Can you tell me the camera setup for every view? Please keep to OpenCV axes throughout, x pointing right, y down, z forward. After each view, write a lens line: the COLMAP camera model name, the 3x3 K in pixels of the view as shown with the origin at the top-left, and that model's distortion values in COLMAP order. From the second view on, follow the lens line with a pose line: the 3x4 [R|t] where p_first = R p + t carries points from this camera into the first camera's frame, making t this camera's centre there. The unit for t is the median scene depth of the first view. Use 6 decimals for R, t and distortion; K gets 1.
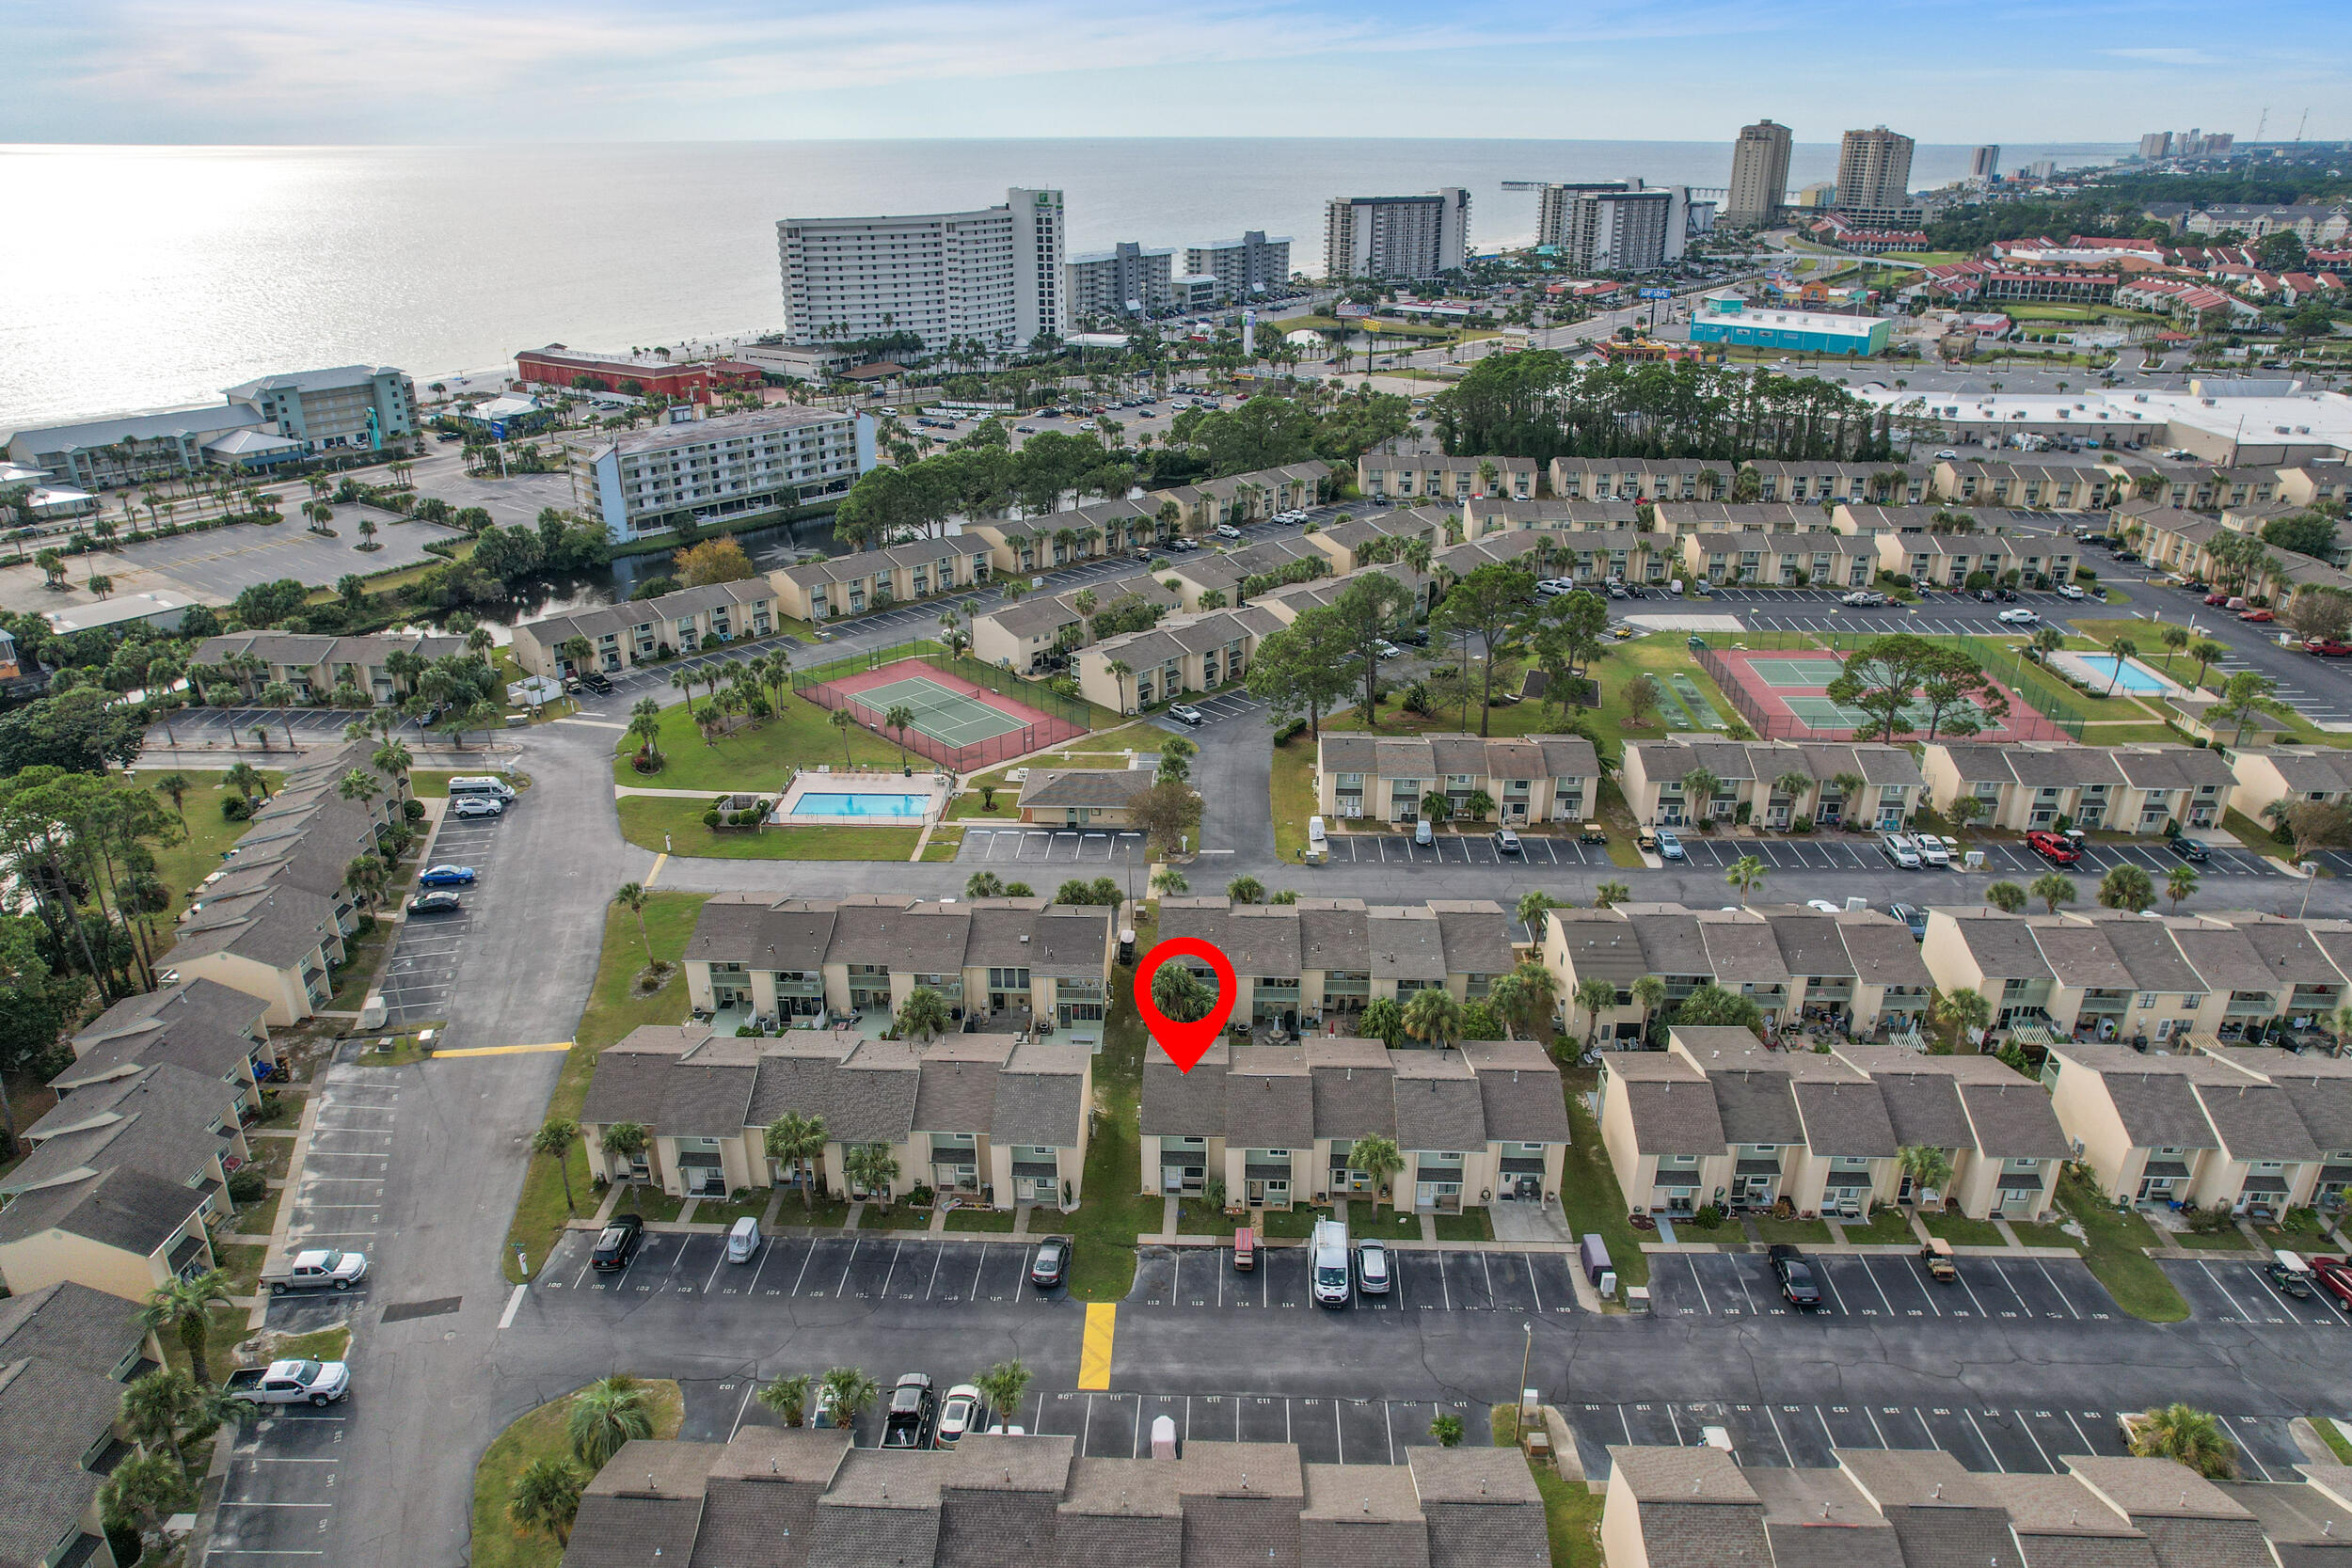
lens RADIAL K [[1524.1, 0, 1176.0], [0, 1524.1, 784.0], [0, 0, 1]] dist [-0.073778, 0.062147]
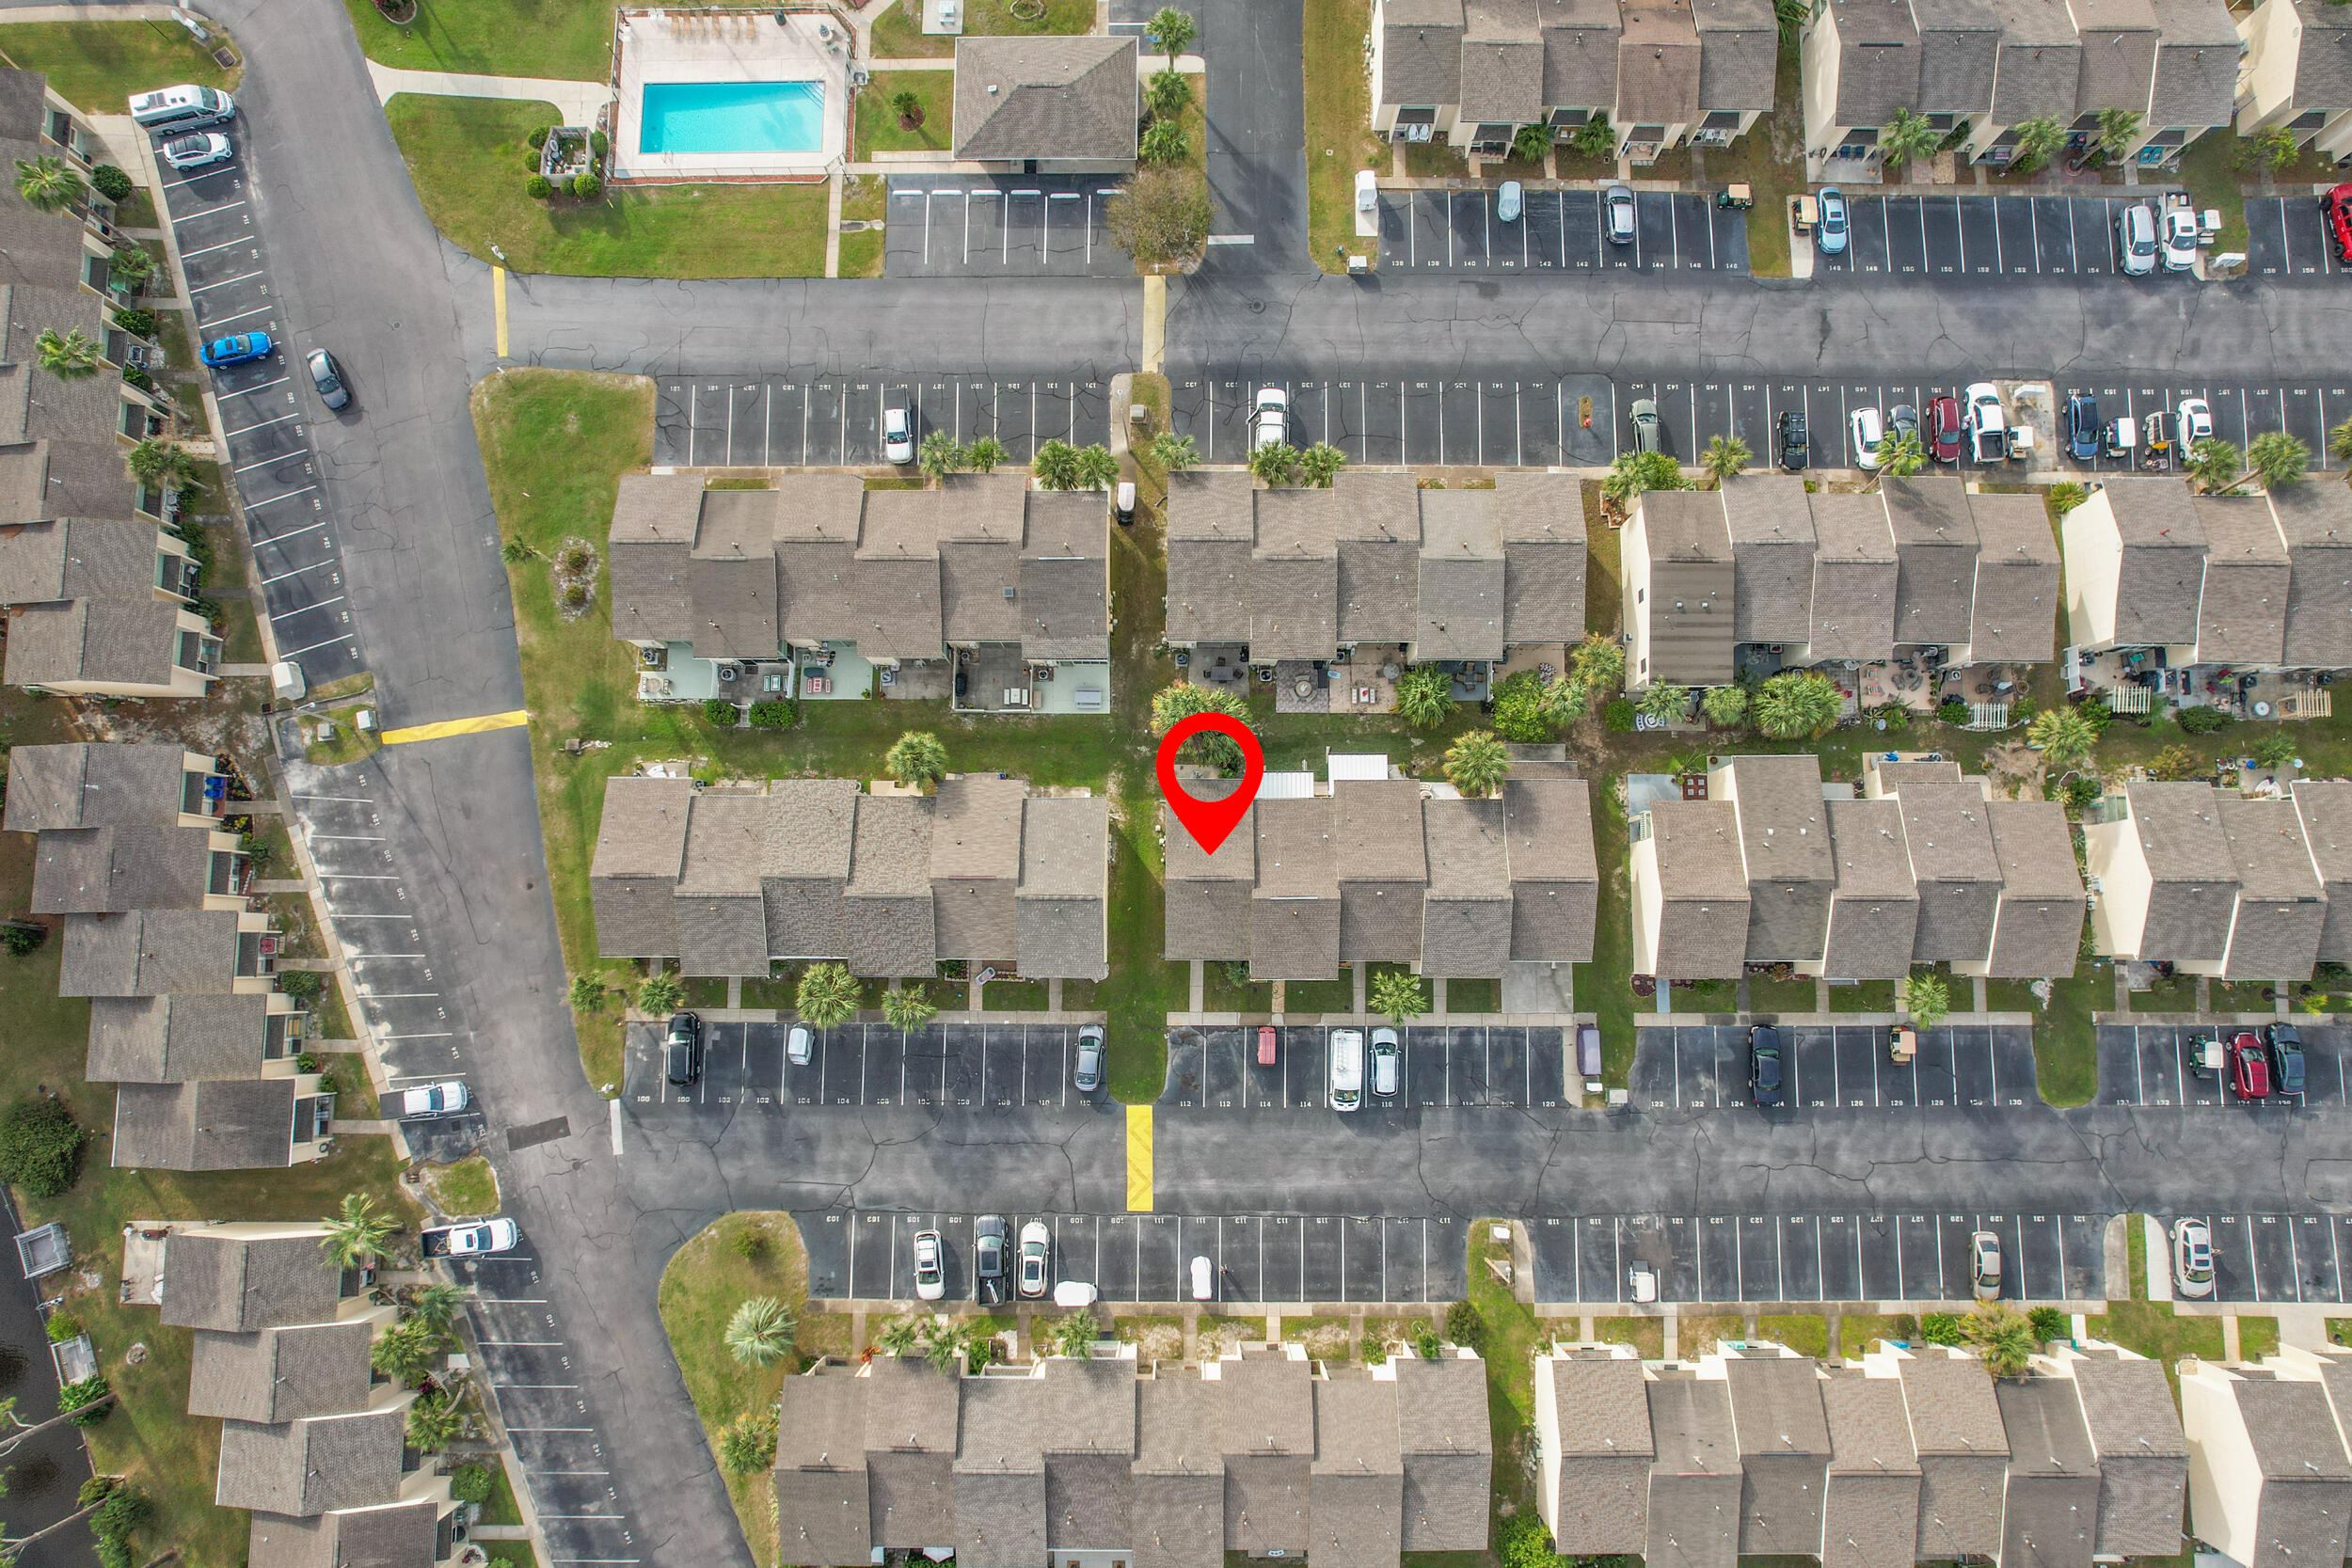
lens RADIAL K [[1524.1, 0, 1176.0], [0, 1524.1, 784.0], [0, 0, 1]] dist [-0.073778, 0.062147]
pose [[0.999512, -0.031229, 0.000990, -0.014755], [0.015134, 0.511591, 0.859096, -0.702349], [-0.027335, -0.858661, 0.511814, 0.591612]]
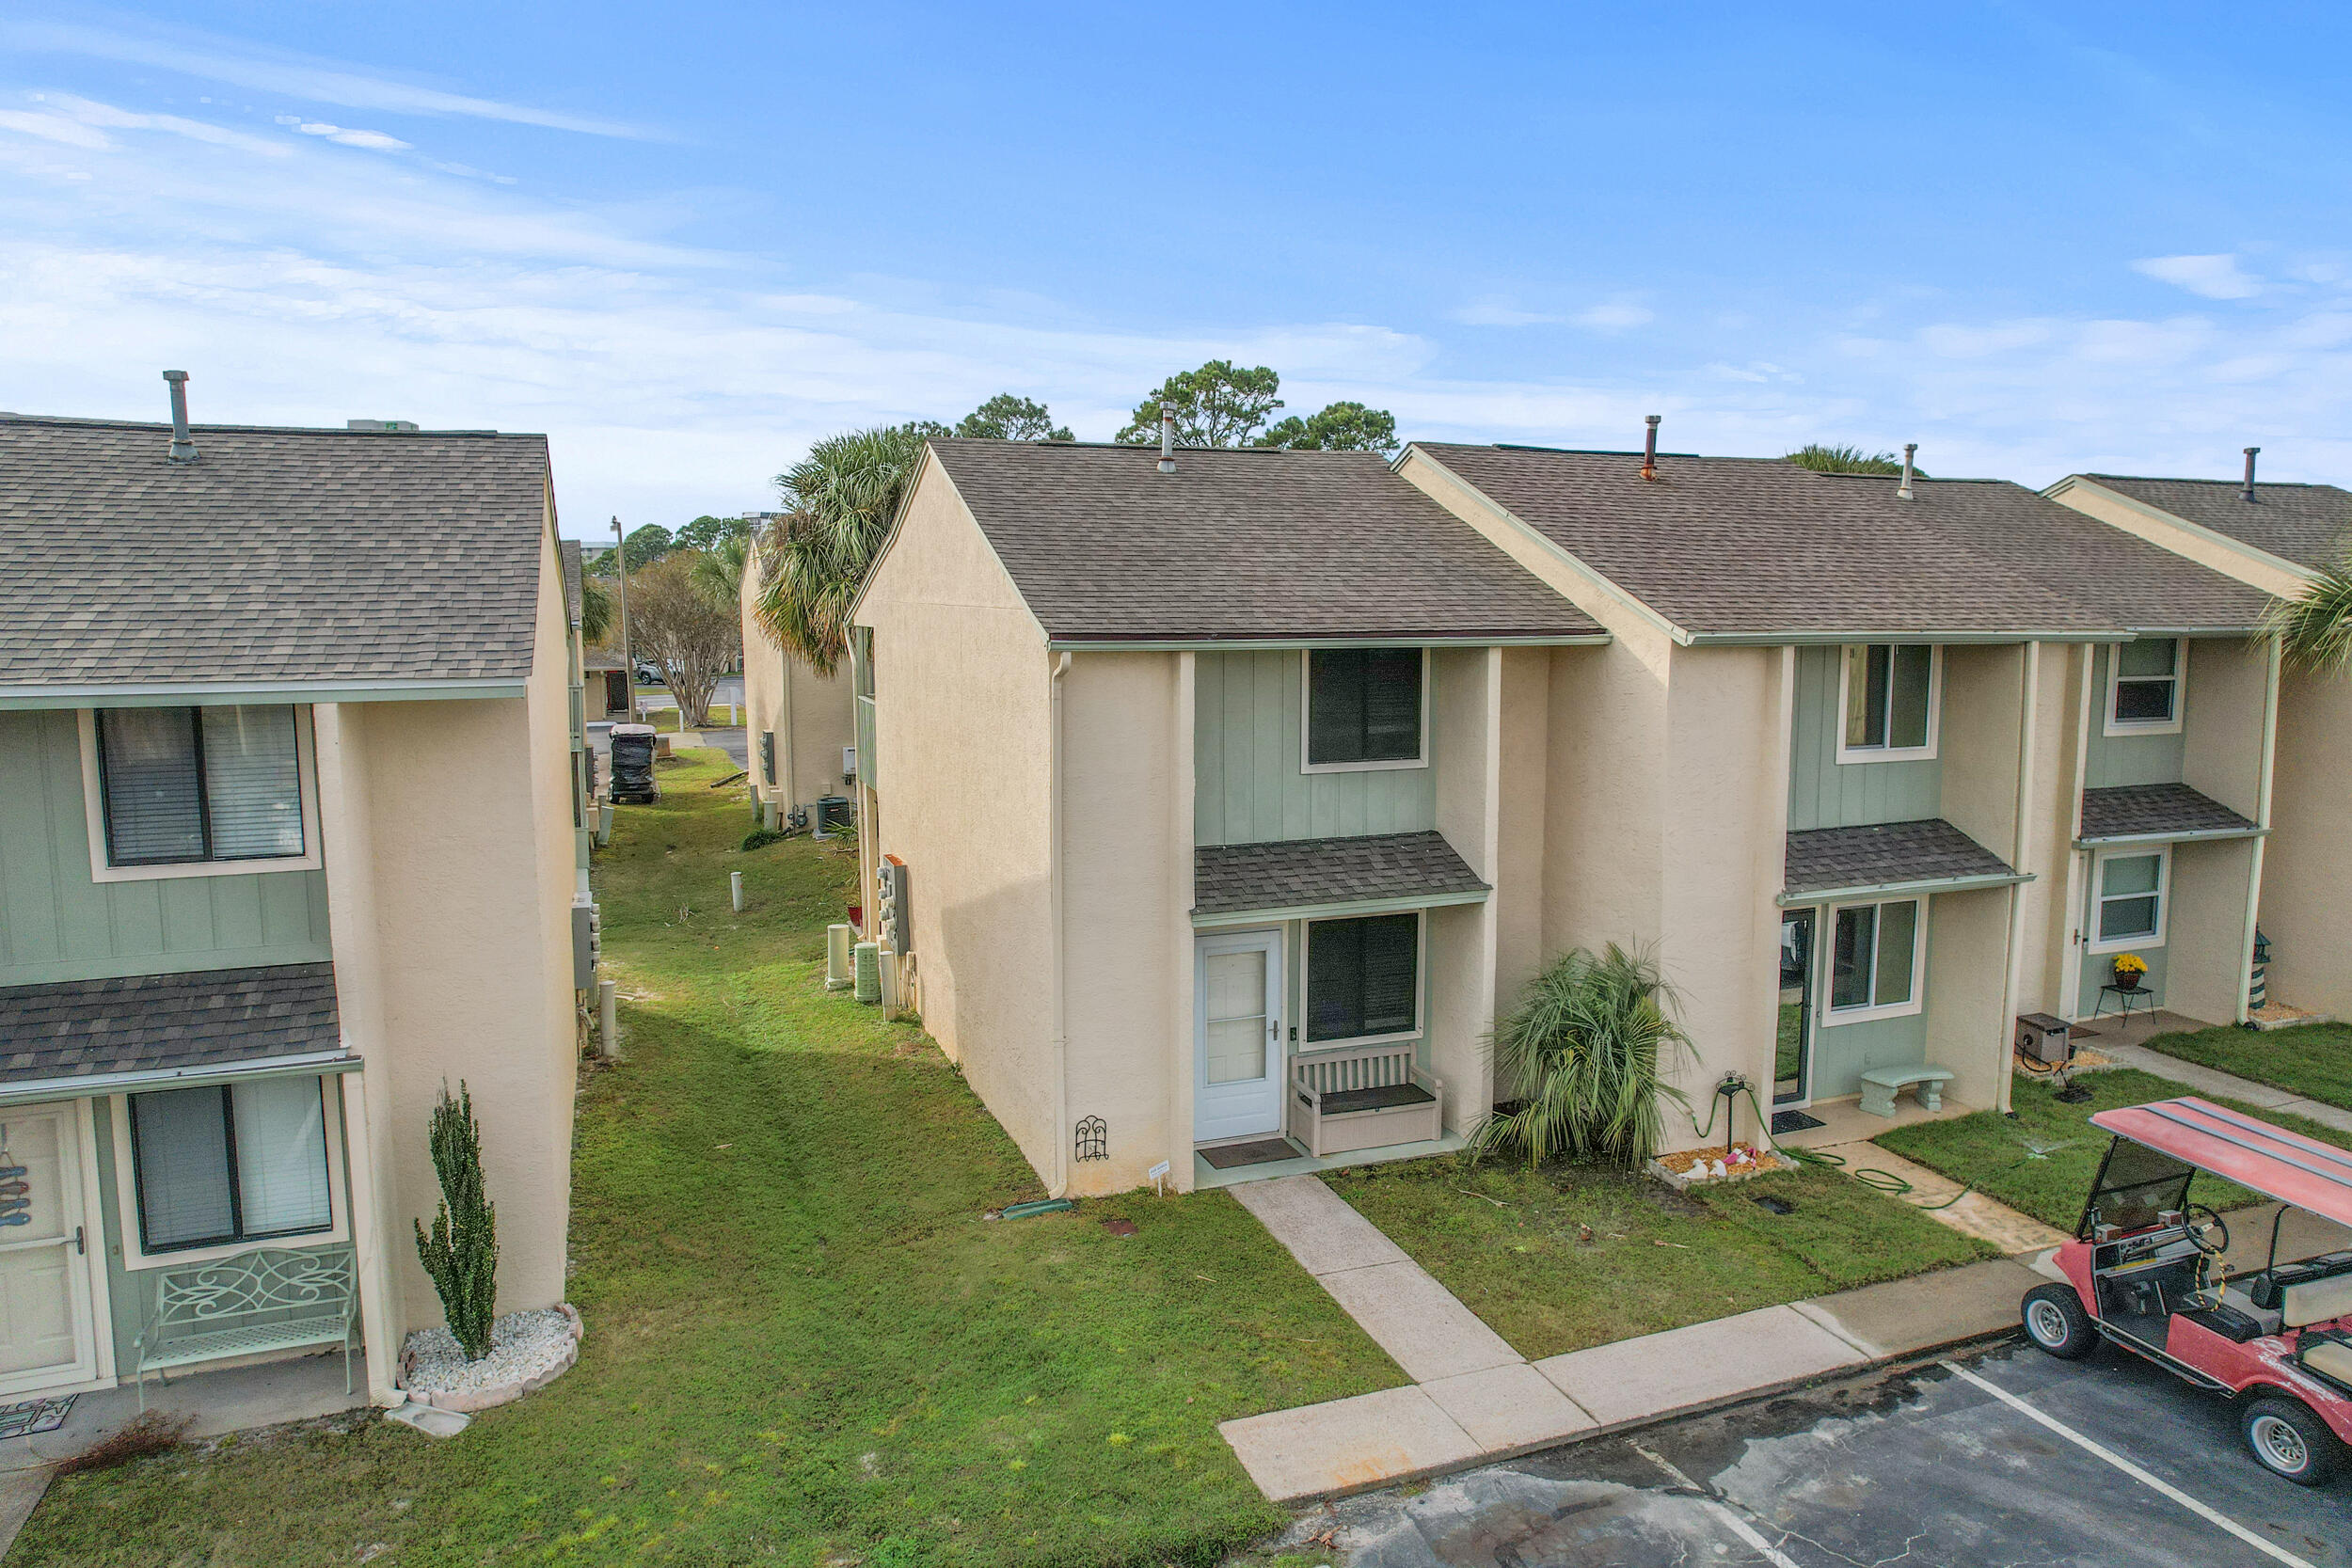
lens RADIAL K [[1524.1, 0, 1176.0], [0, 1524.1, 784.0], [0, 0, 1]] dist [-0.073778, 0.062147]
pose [[0.922702, -0.049628, 0.382305, -0.064676], [0.153194, 0.957221, -0.245480, 0.280141], [-0.353768, 0.285072, 0.890833, 0.897707]]
